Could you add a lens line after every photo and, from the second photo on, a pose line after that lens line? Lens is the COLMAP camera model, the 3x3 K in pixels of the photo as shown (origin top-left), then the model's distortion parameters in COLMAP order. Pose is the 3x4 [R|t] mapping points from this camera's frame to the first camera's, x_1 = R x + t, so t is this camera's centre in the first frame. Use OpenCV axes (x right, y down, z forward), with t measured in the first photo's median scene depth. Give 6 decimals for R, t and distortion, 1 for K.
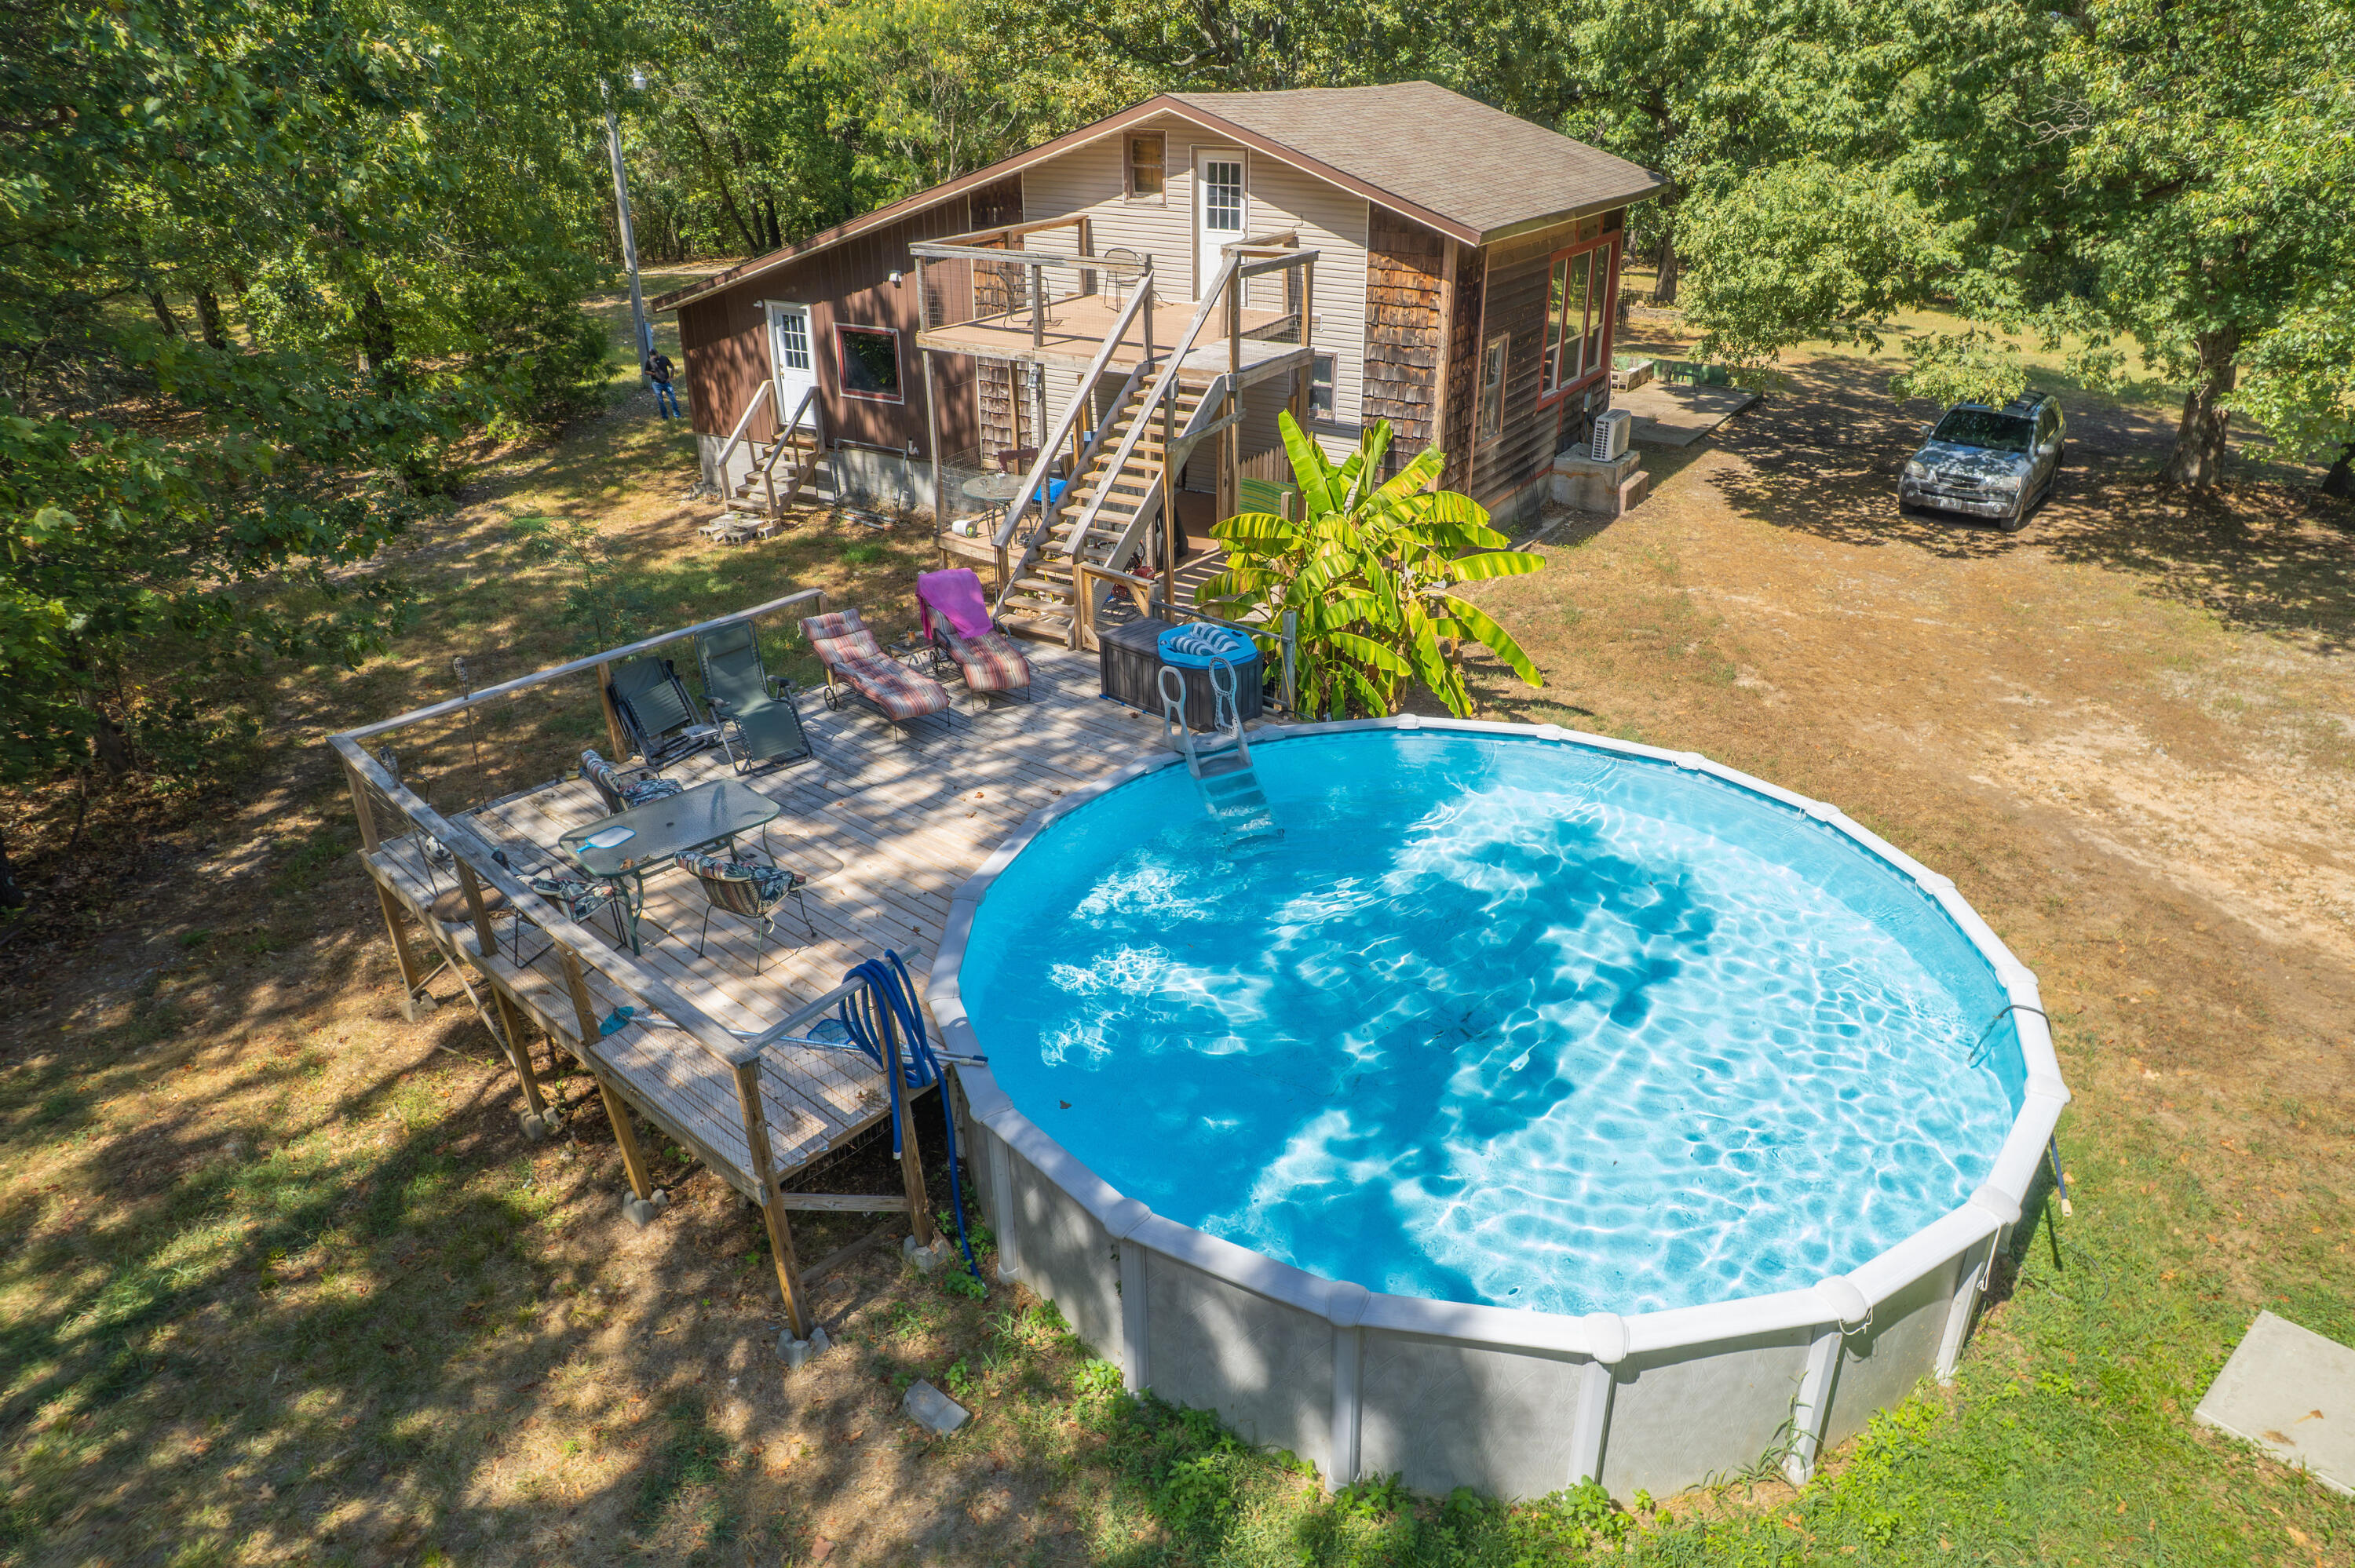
lens RADIAL K [[1536.7, 0, 1167.9], [0, 1536.7, 779.4], [0, 0, 1]] dist [-0.072527, 0.049866]
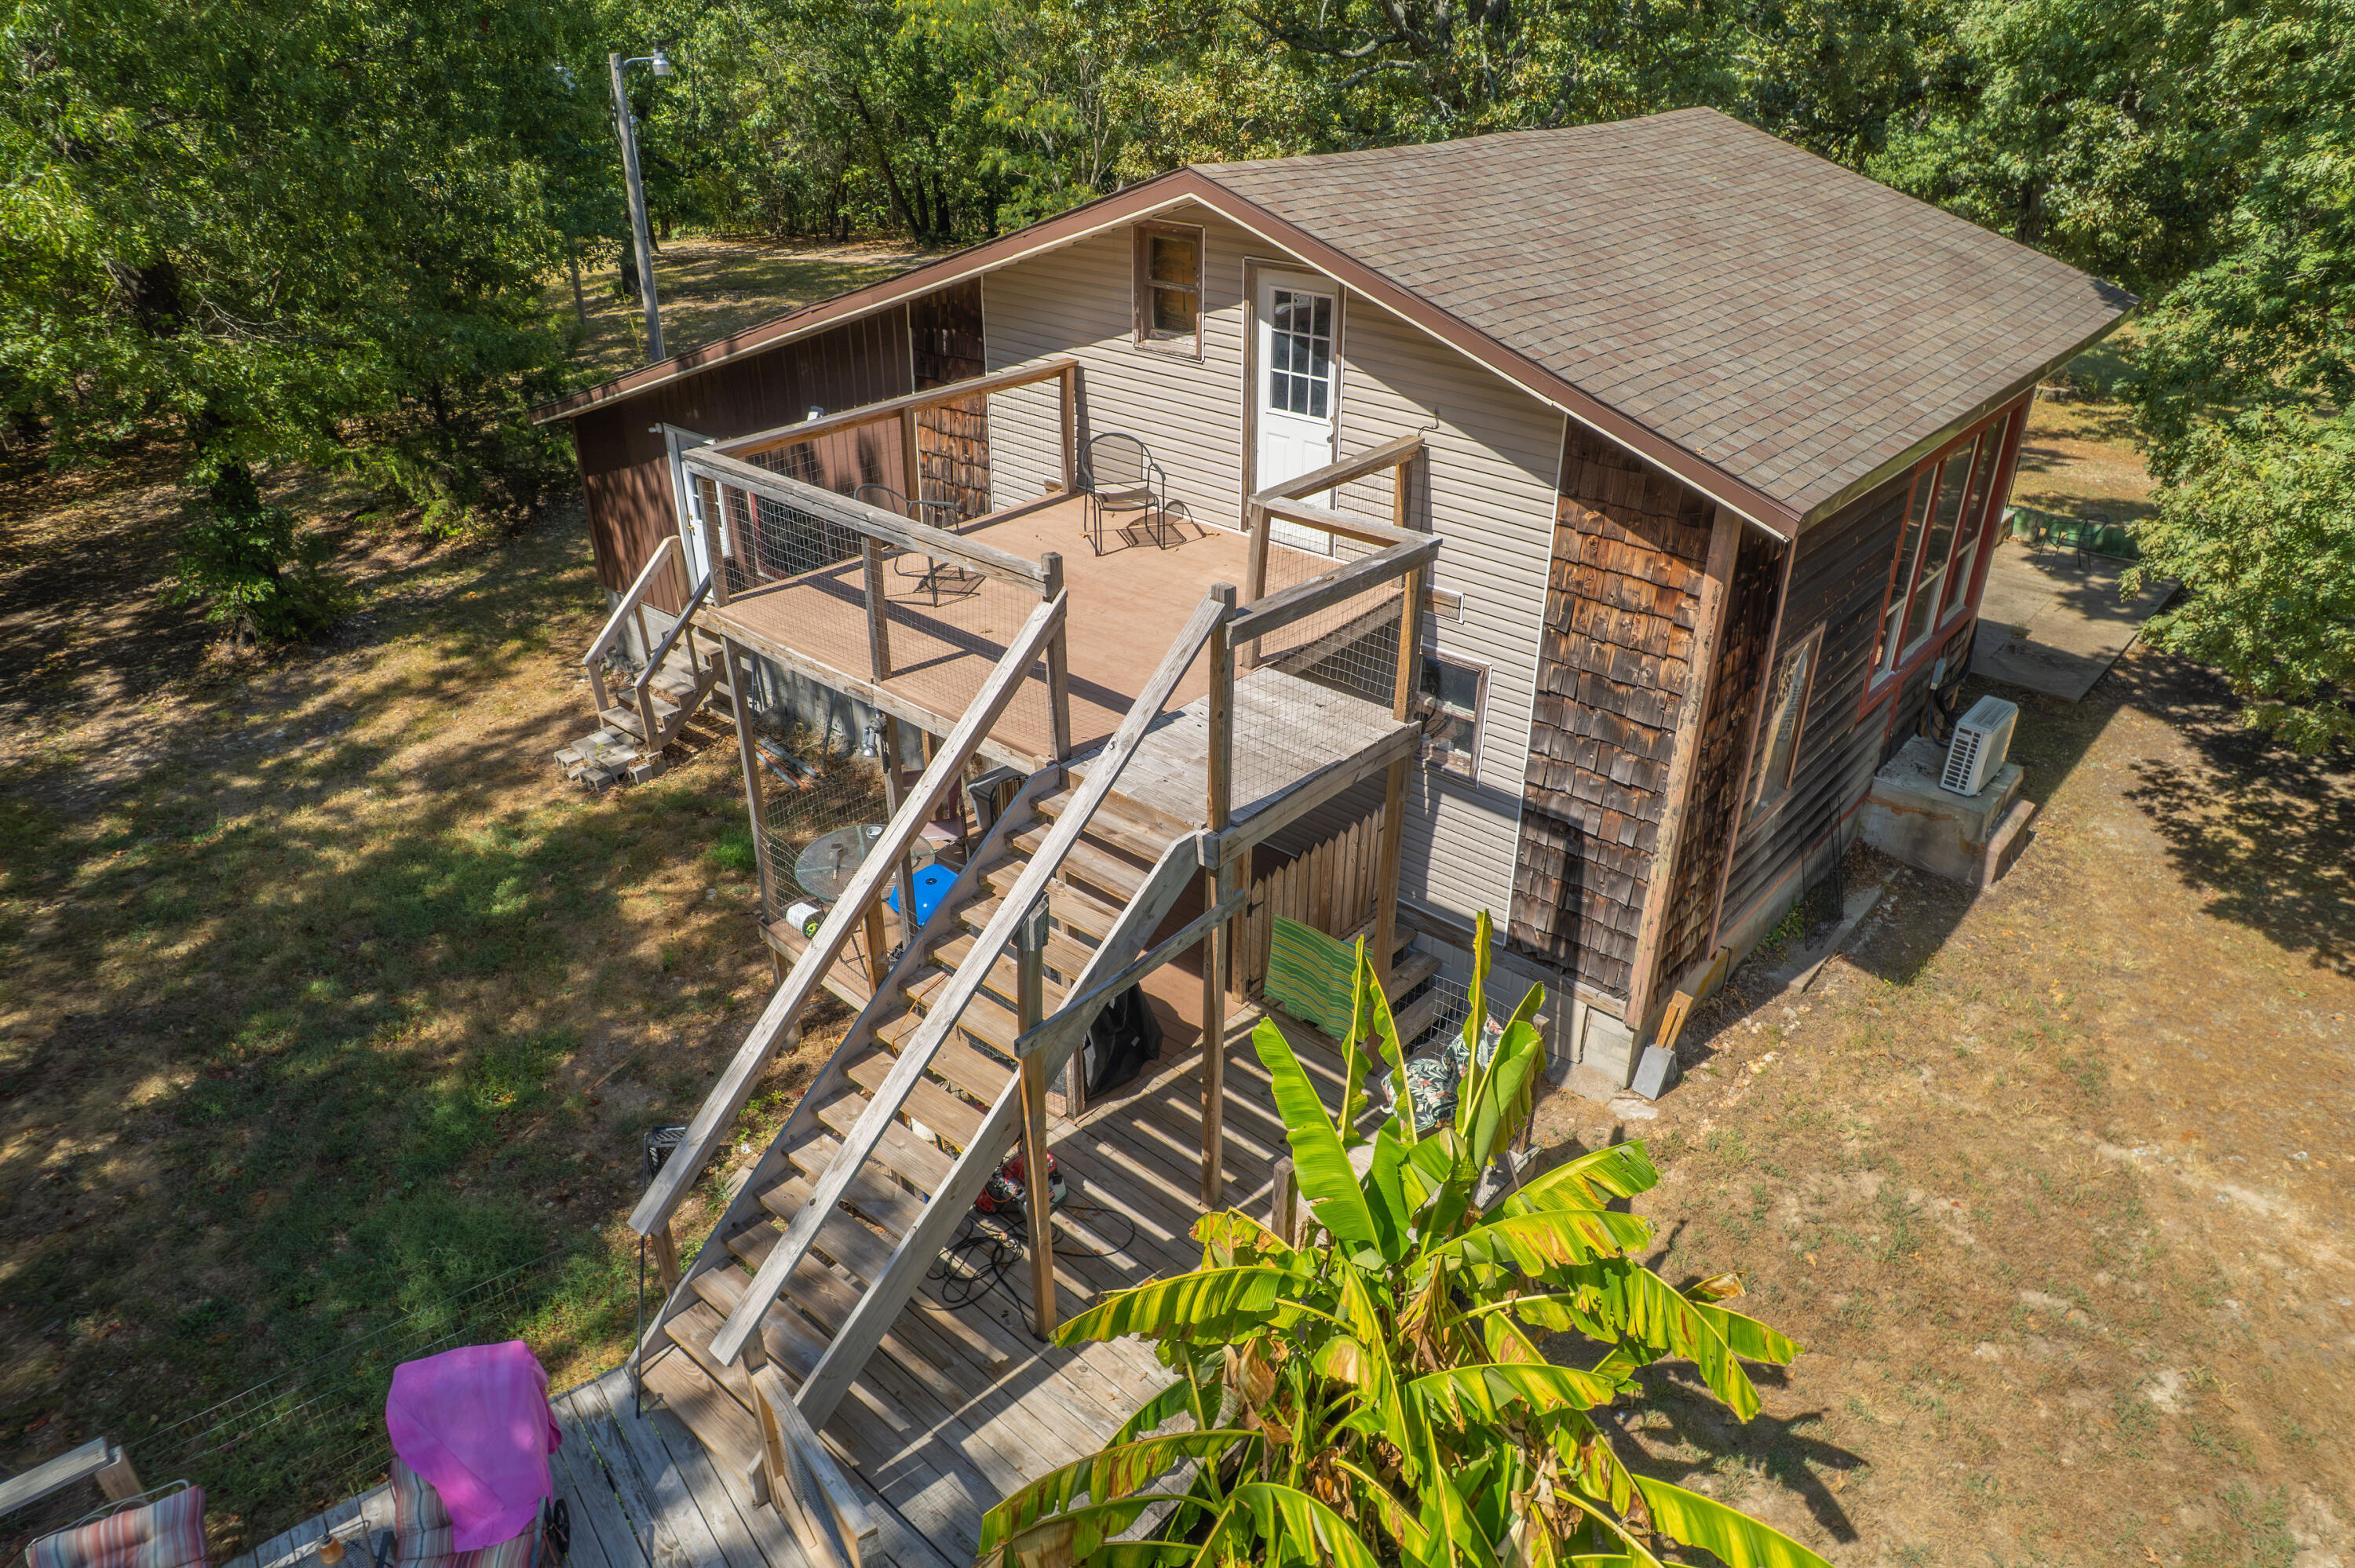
lens RADIAL K [[1498.5, 0, 1164.1], [0, 1498.5, 785.7], [0, 0, 1]] dist [-0.086235, 0.076605]
pose [[0.986126, 0.081113, -0.144834, 0.075617], [-0.074556, 0.995955, 0.050153, -0.247338], [0.148316, -0.038659, 0.988184, 0.455004]]
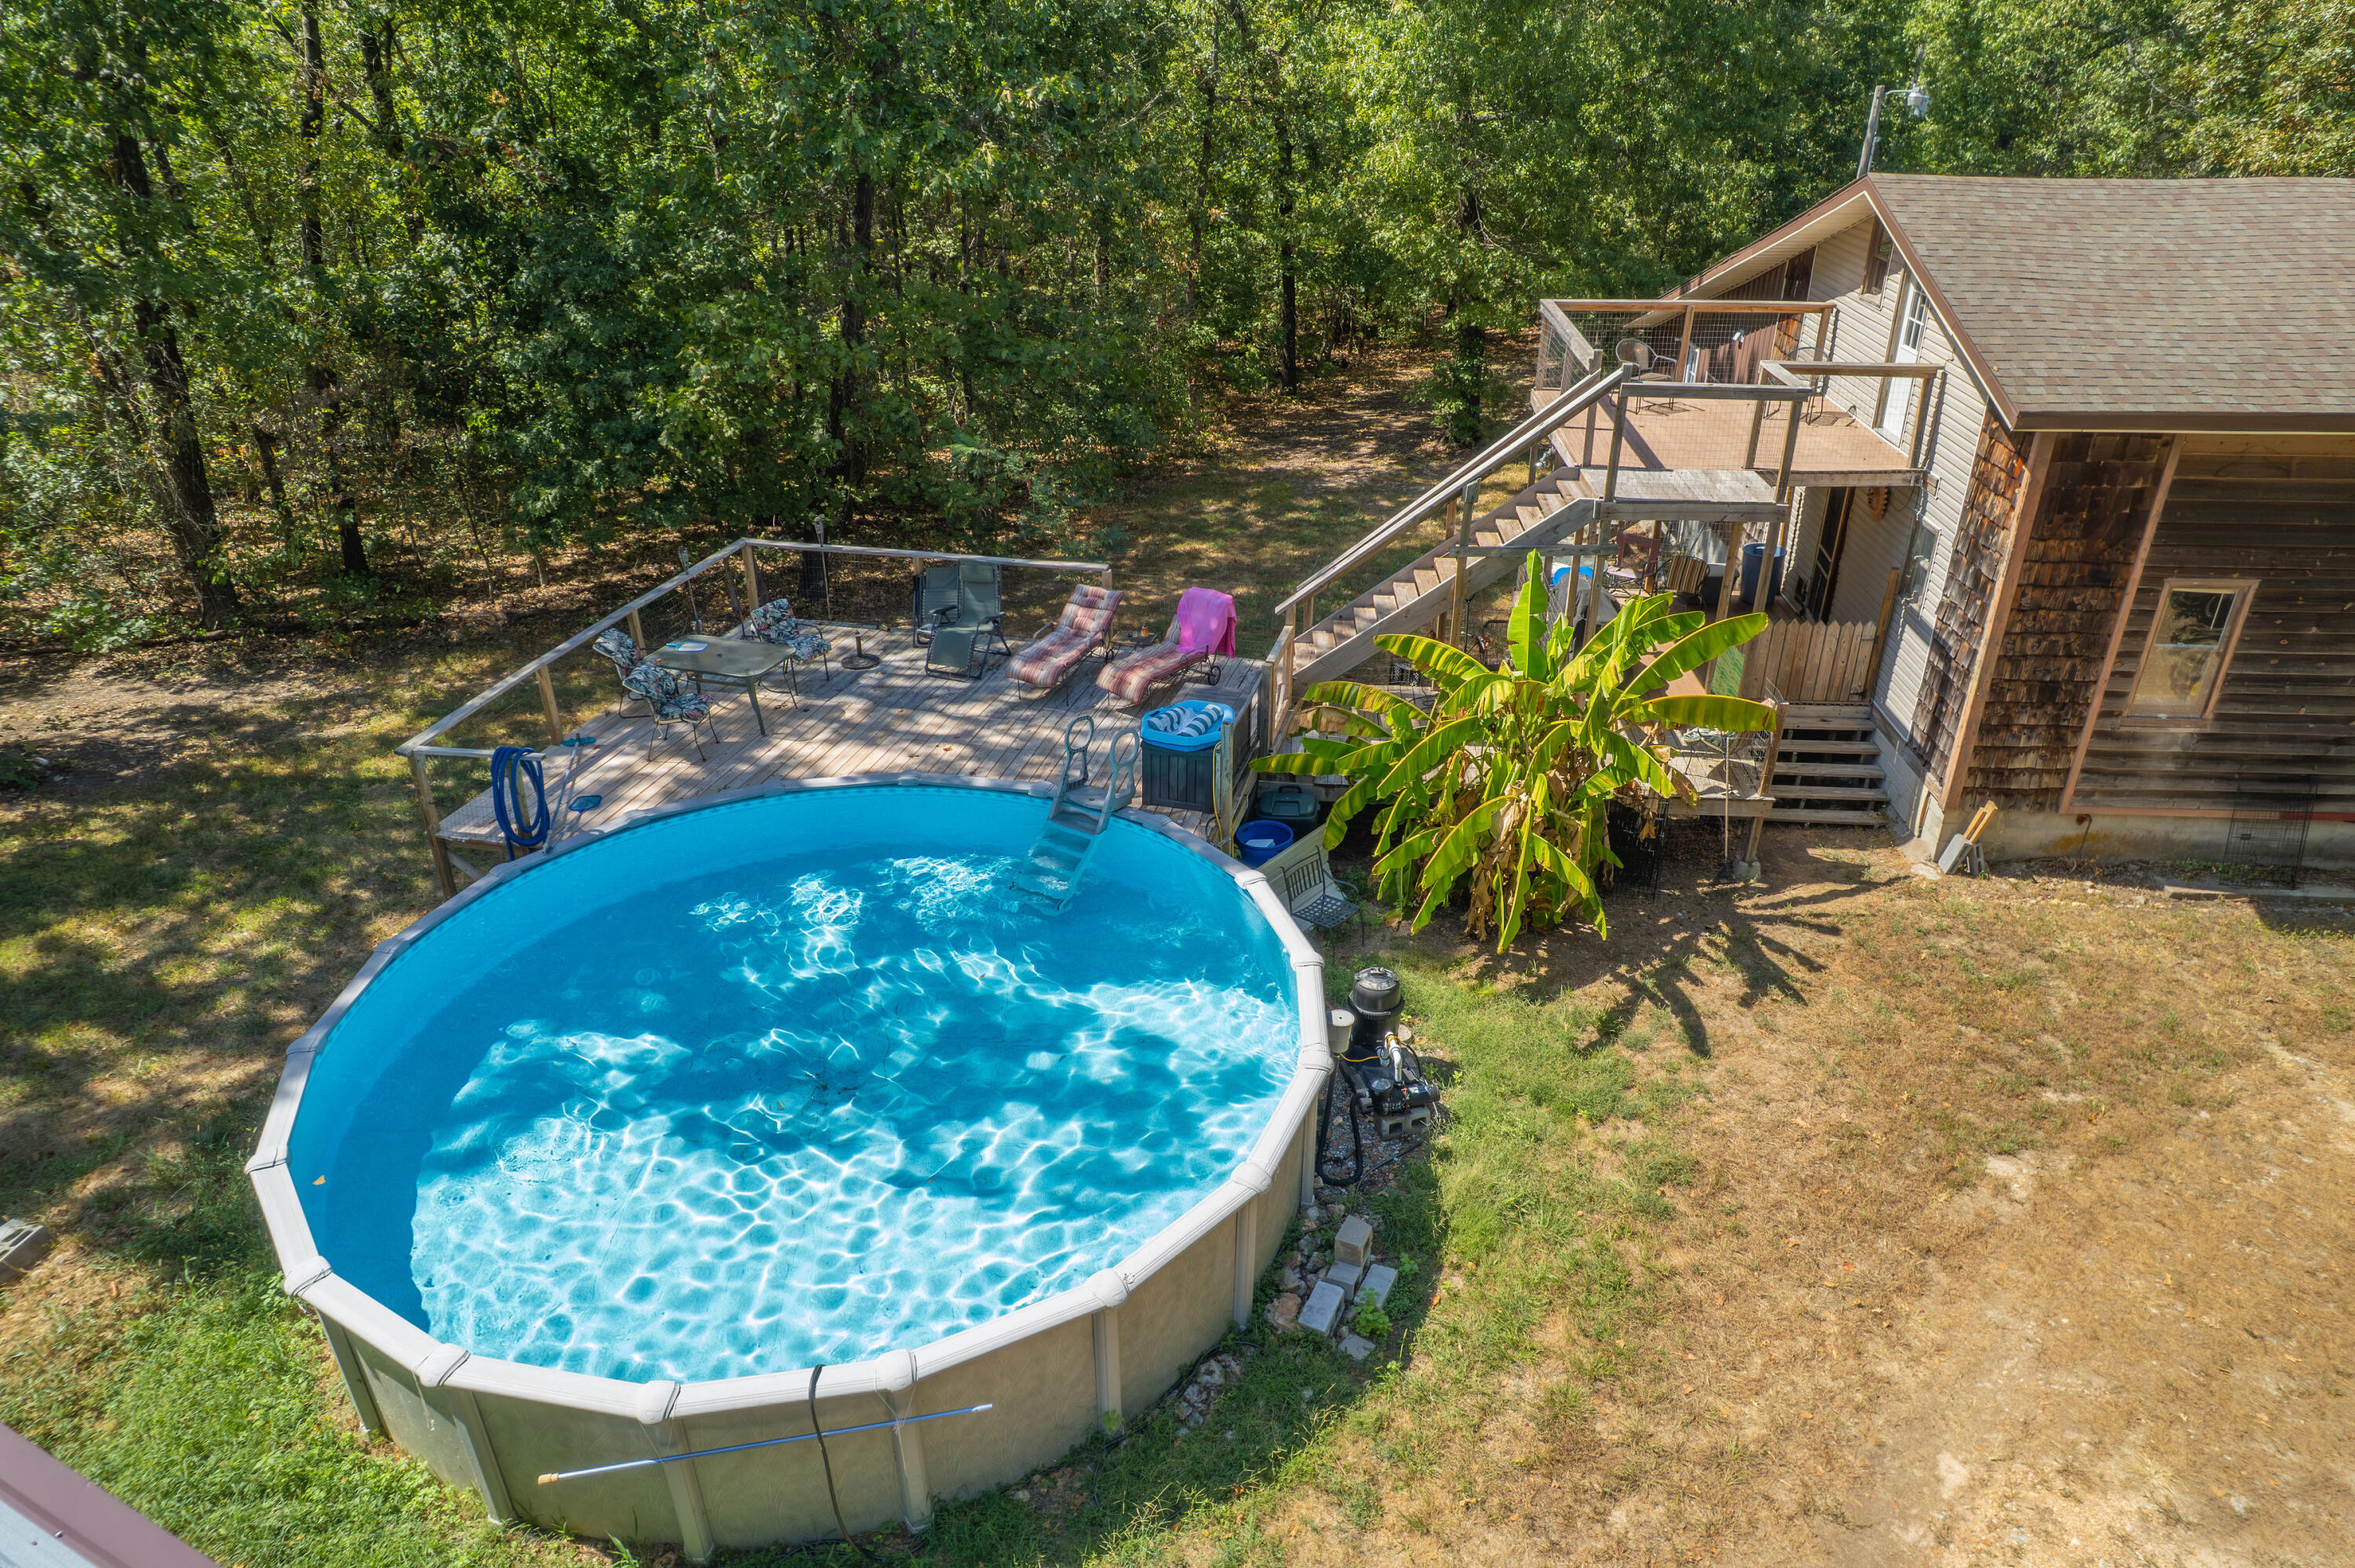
lens RADIAL K [[1486.5, 0, 1183.9], [0, 1486.5, 760.0], [0, 0, 1]] dist [-0.083469, 0.078608]
pose [[0.480432, 0.399007, -0.781011, 0.524515], [-0.386551, 0.895690, 0.219812, -0.185349], [0.787251, 0.196296, 0.584555, 0.290173]]
